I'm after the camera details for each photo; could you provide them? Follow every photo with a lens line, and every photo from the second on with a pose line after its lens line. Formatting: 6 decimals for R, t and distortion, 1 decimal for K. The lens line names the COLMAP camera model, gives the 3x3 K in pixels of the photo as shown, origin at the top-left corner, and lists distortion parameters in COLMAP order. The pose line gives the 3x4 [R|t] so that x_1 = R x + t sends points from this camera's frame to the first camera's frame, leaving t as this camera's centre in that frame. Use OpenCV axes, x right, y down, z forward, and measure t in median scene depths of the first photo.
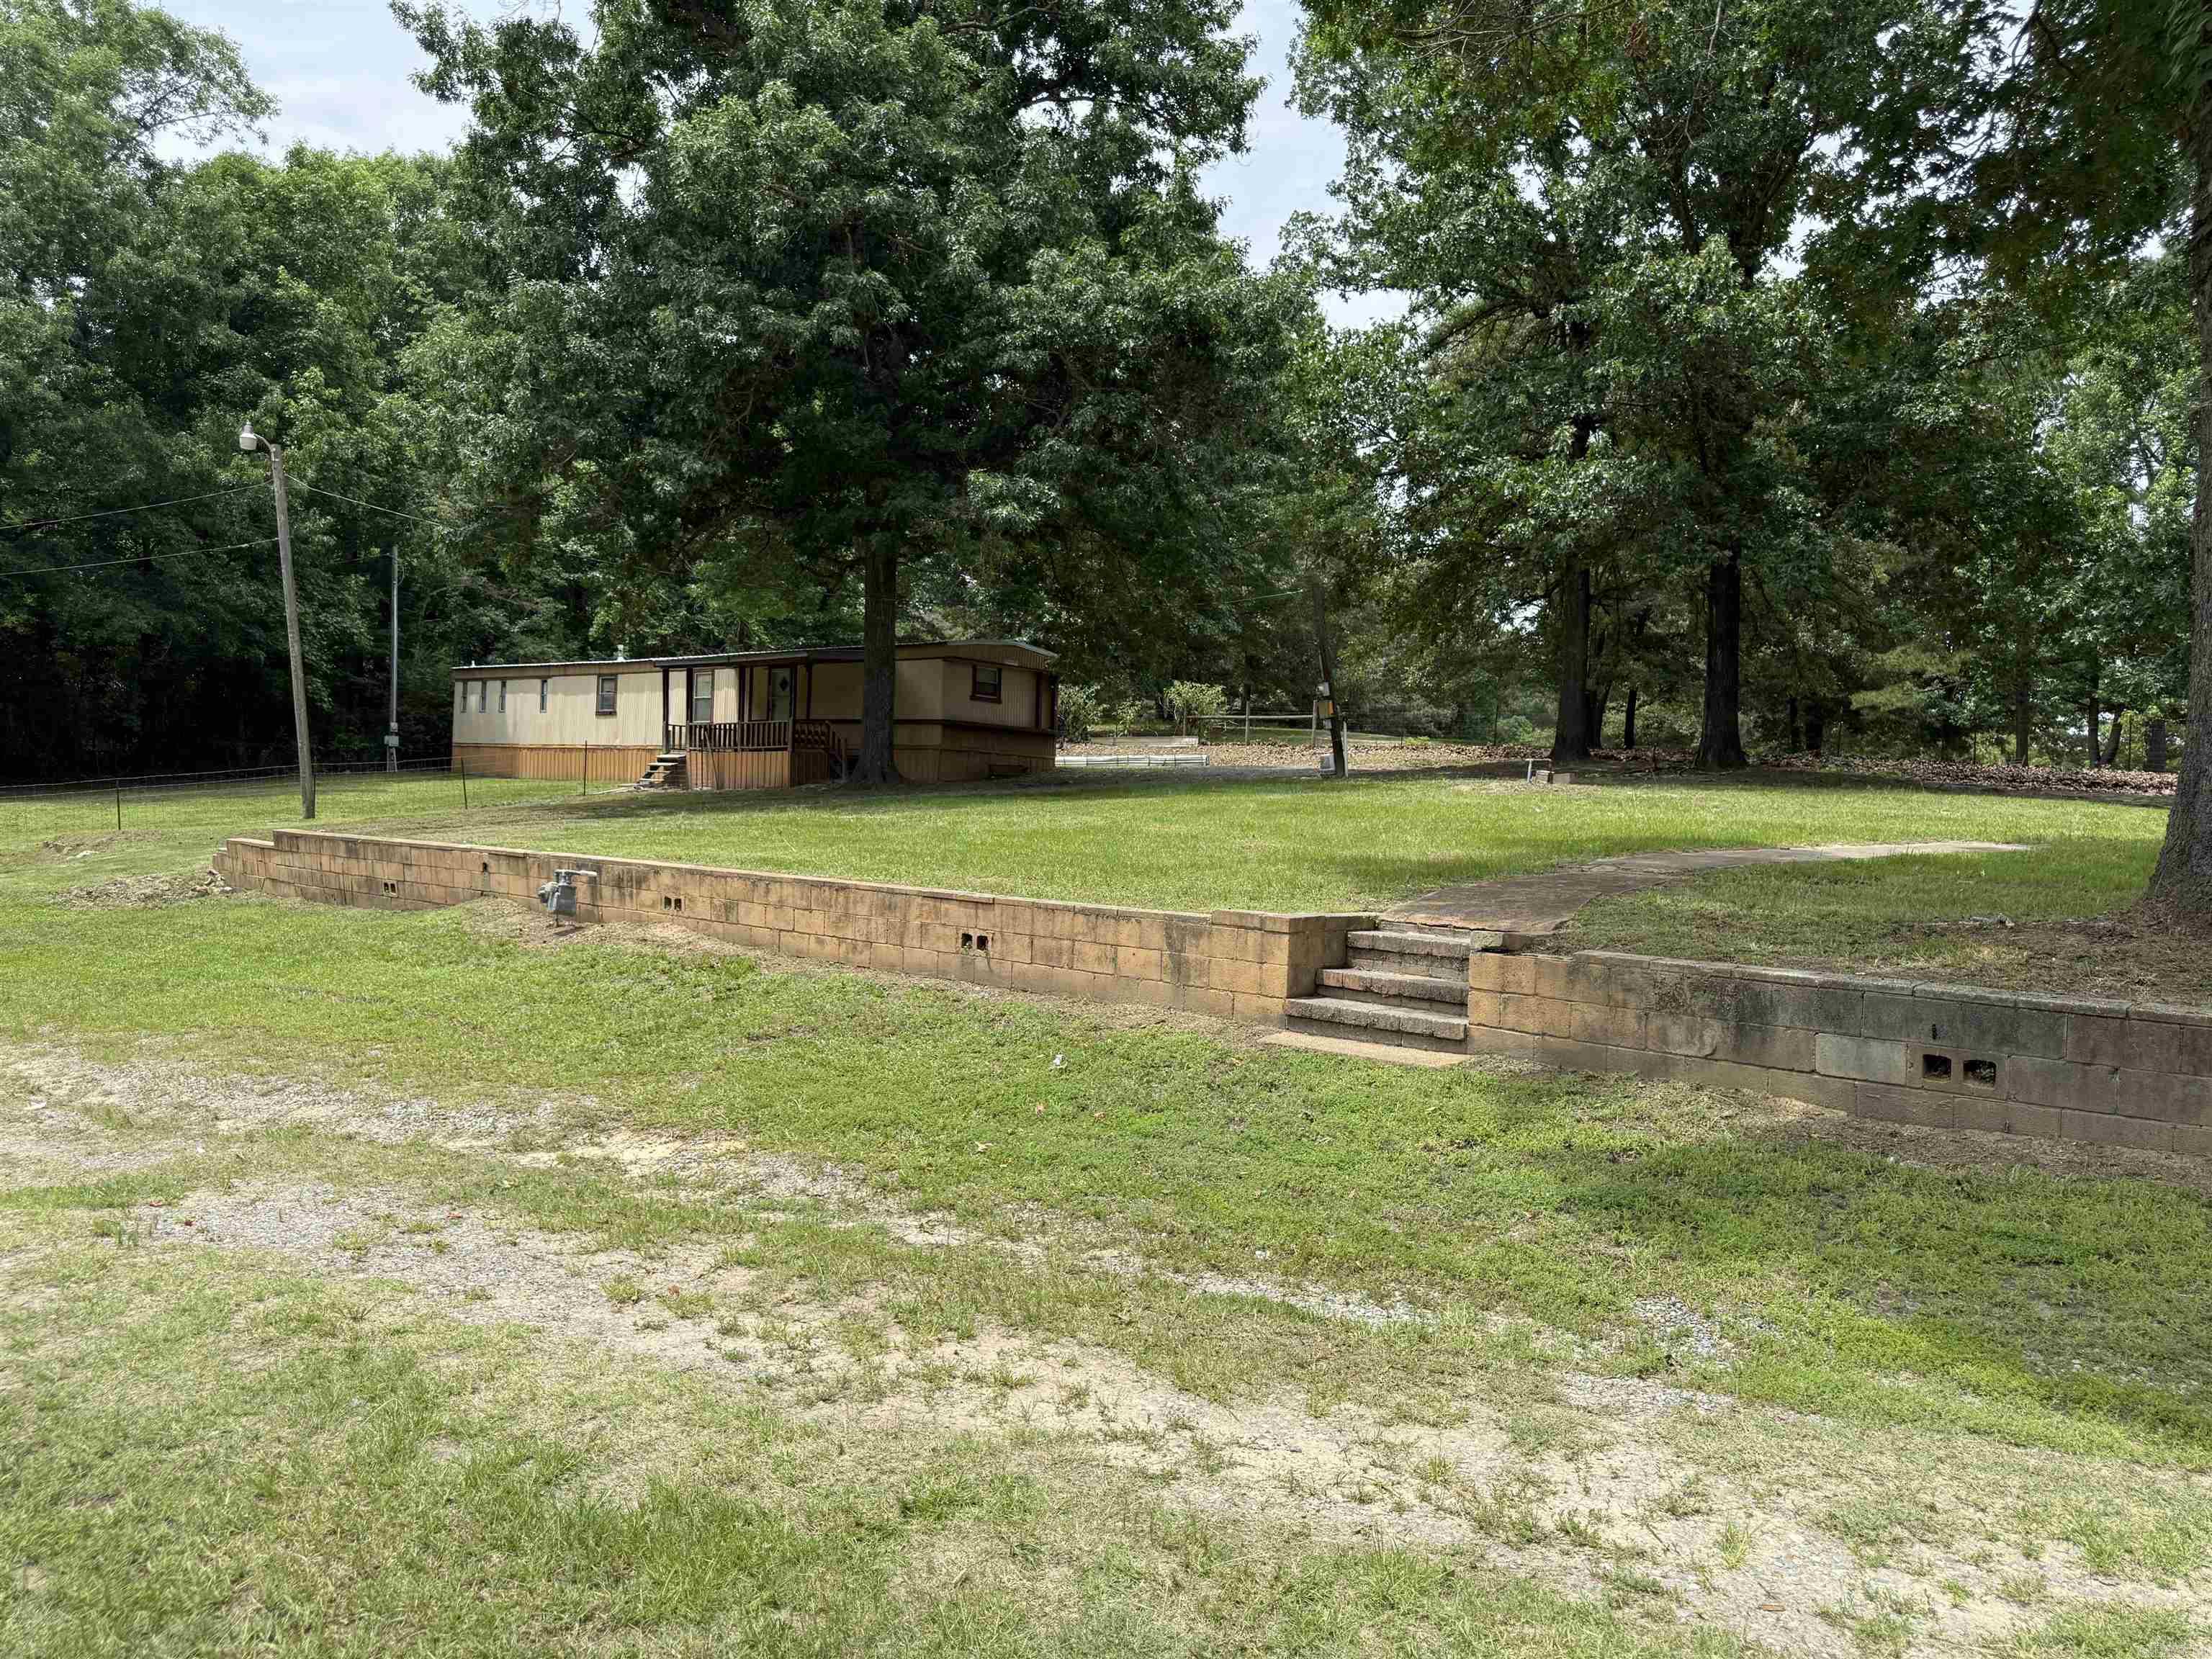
lens RADIAL K [[1563.9, 0, 1114.7], [0, 1563.9, 833.4], [0, 0, 1]] dist [0.088449, -0.093191]
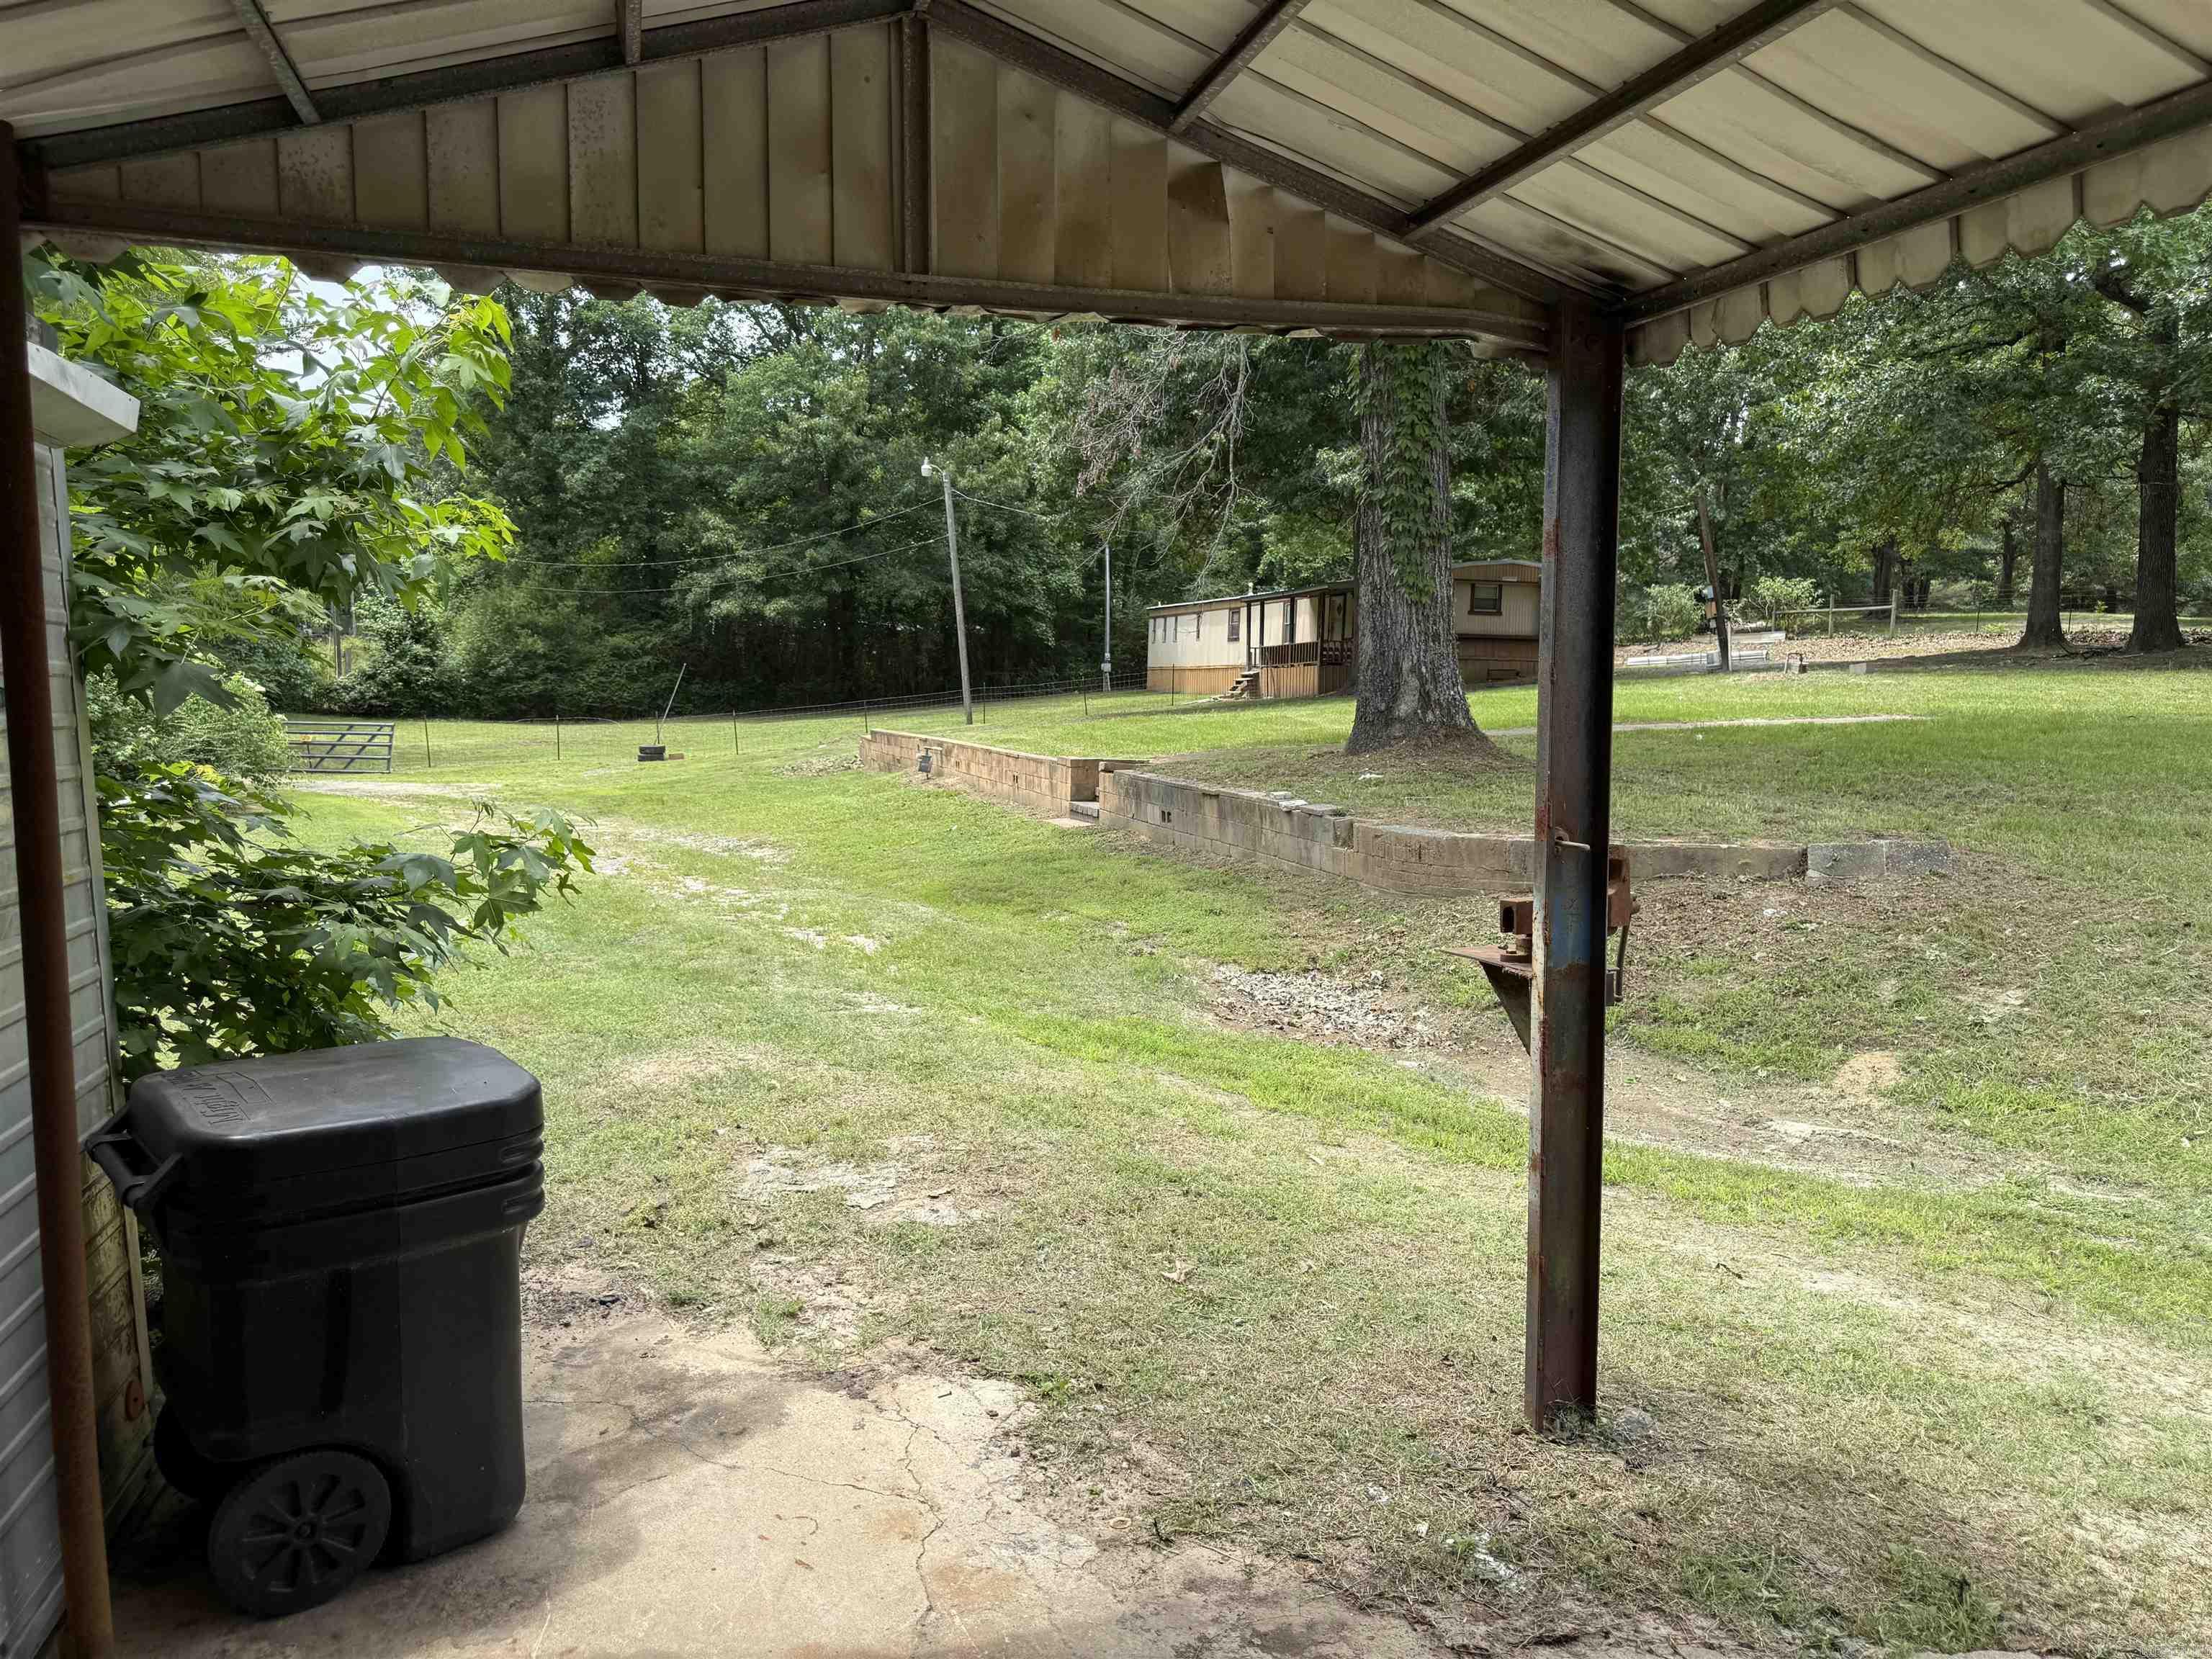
lens RADIAL K [[1548.3, 0, 1099.6], [0, 1548.3, 842.1], [0, 0, 1]] dist [0.152491, -0.300218]
pose [[0.860758, 0.024292, -0.508434, 0.210757], [0.008207, 0.998068, 0.061581, 0.007406], [0.508948, -0.057179, 0.858896, -0.116895]]
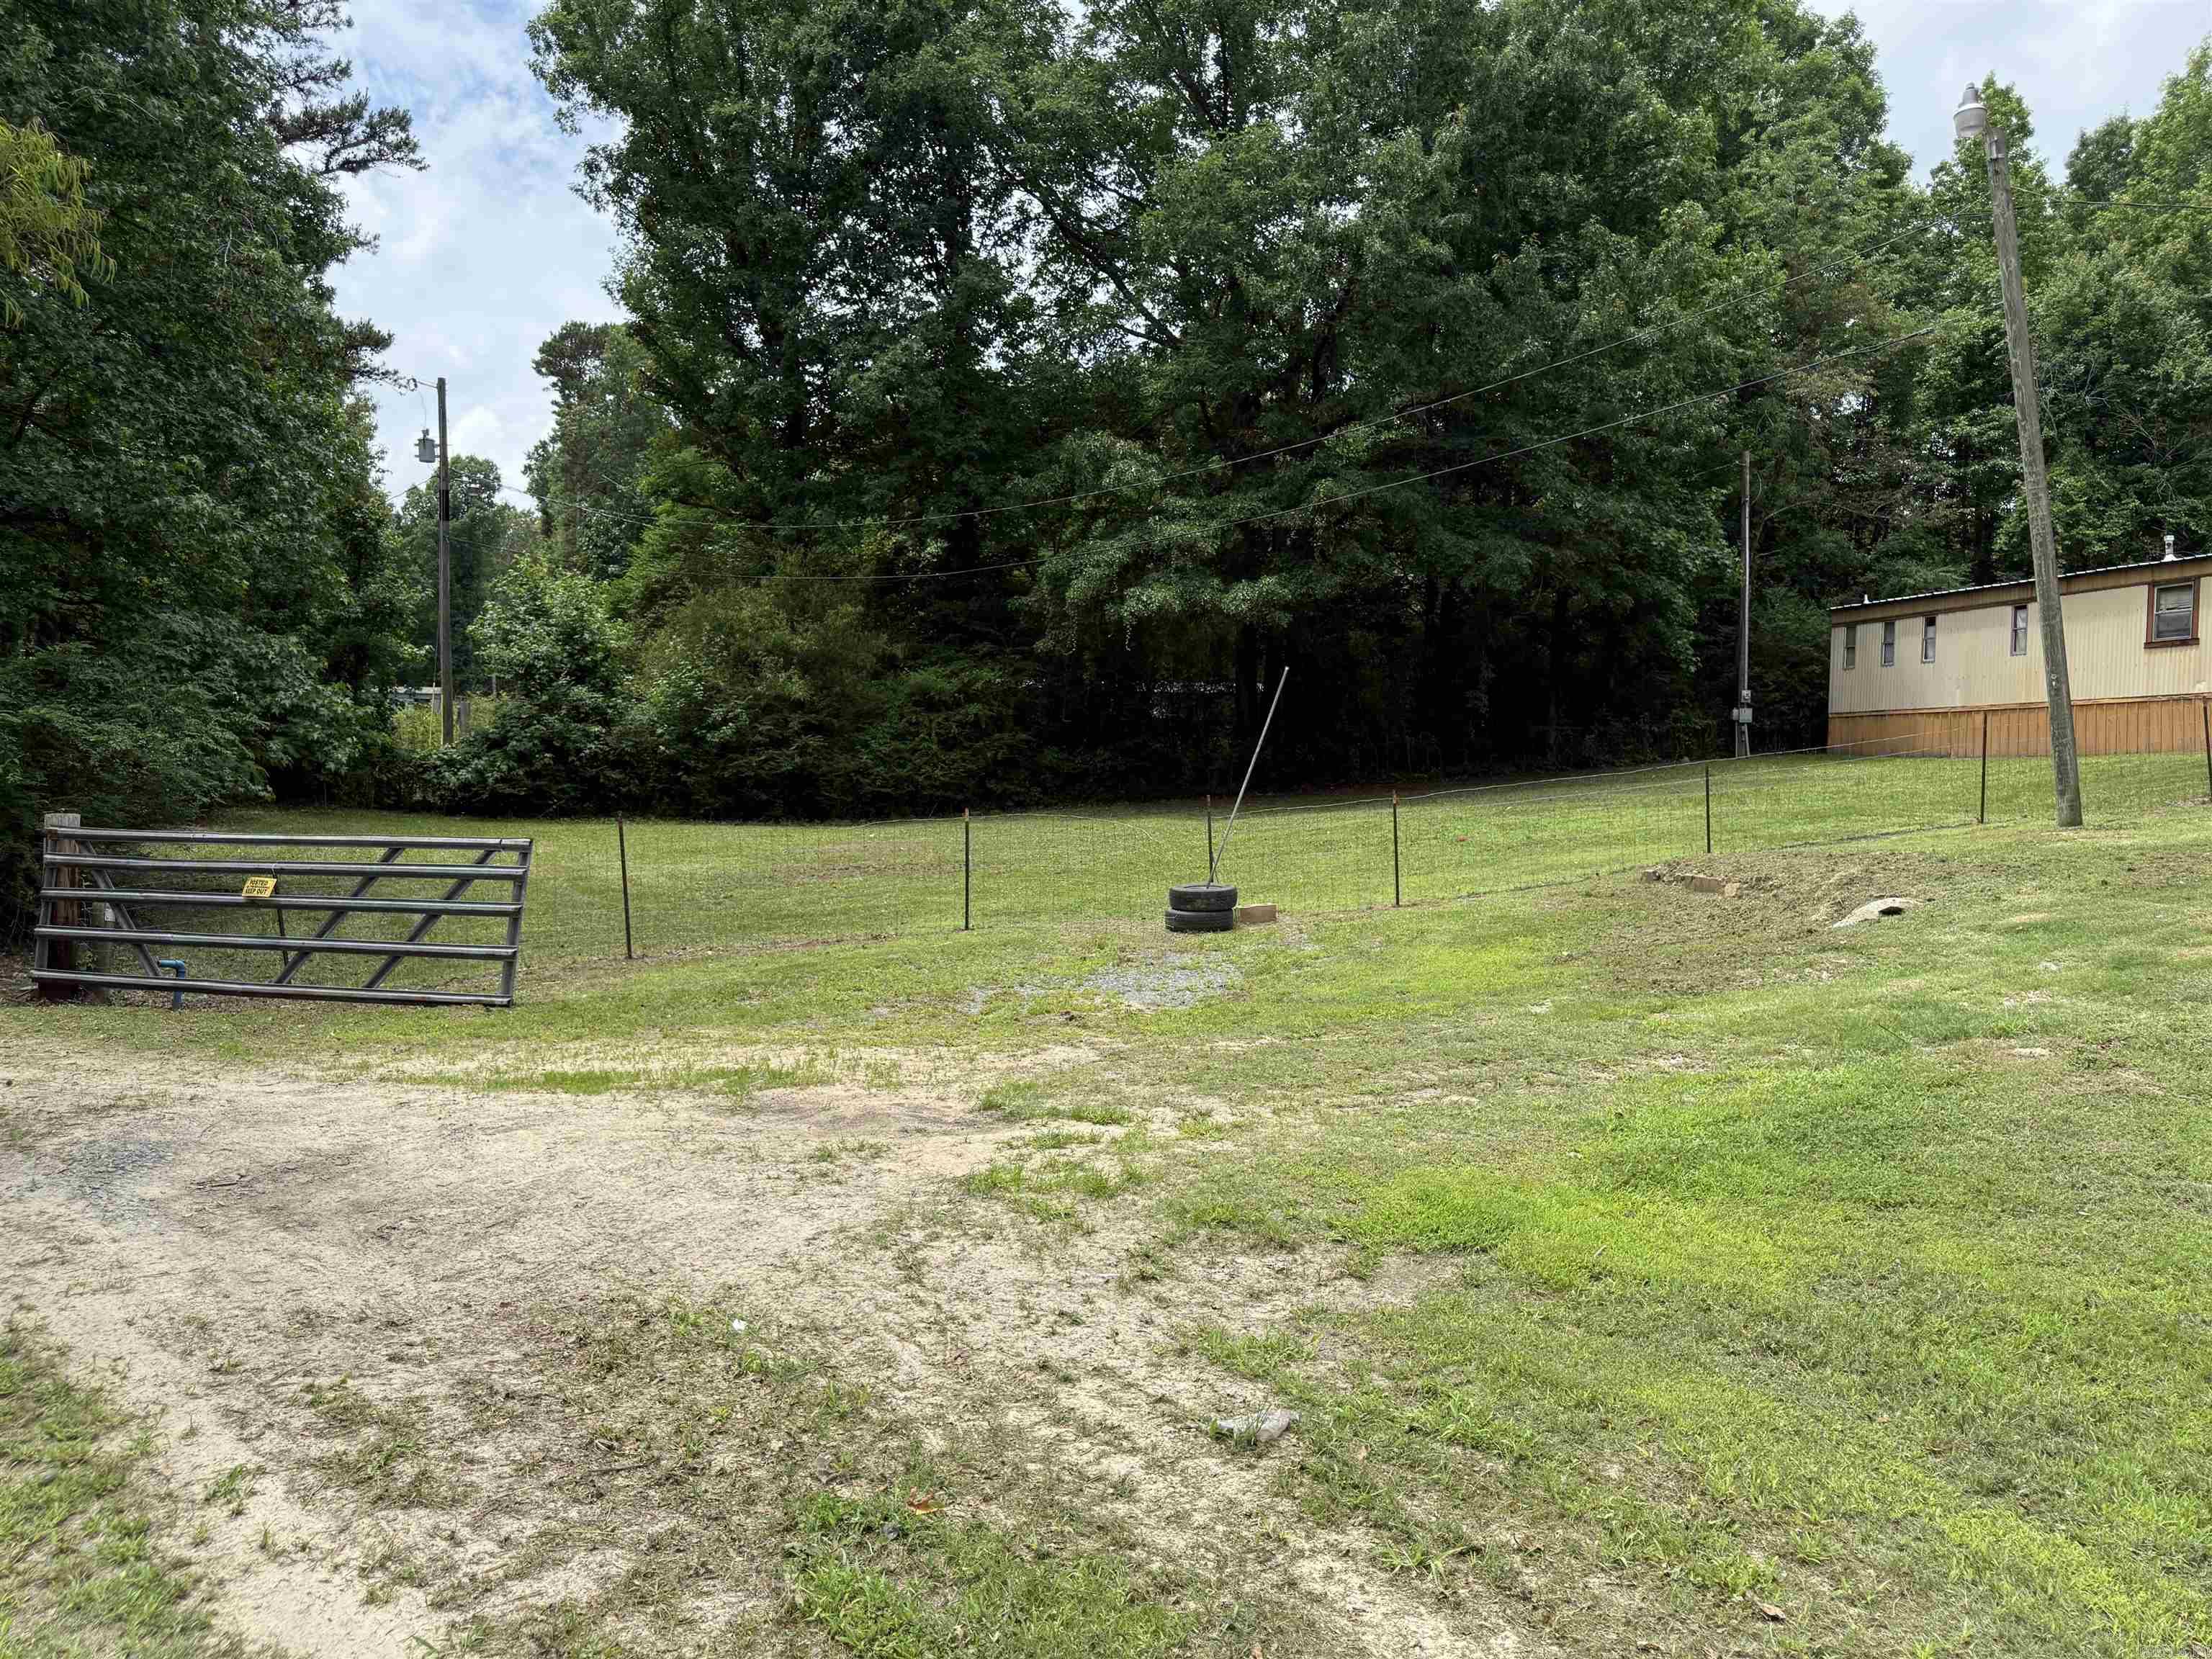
lens RADIAL K [[1580.2, 0, 1102.1], [0, 1580.2, 838.4], [0, 0, 1]] dist [0.015486, -0.020818]
pose [[0.818739, -0.014079, -0.573993, -0.309083], [0.015094, 0.999882, -0.002994, -0.004304], [0.573967, -0.006212, 0.818855, 0.253009]]
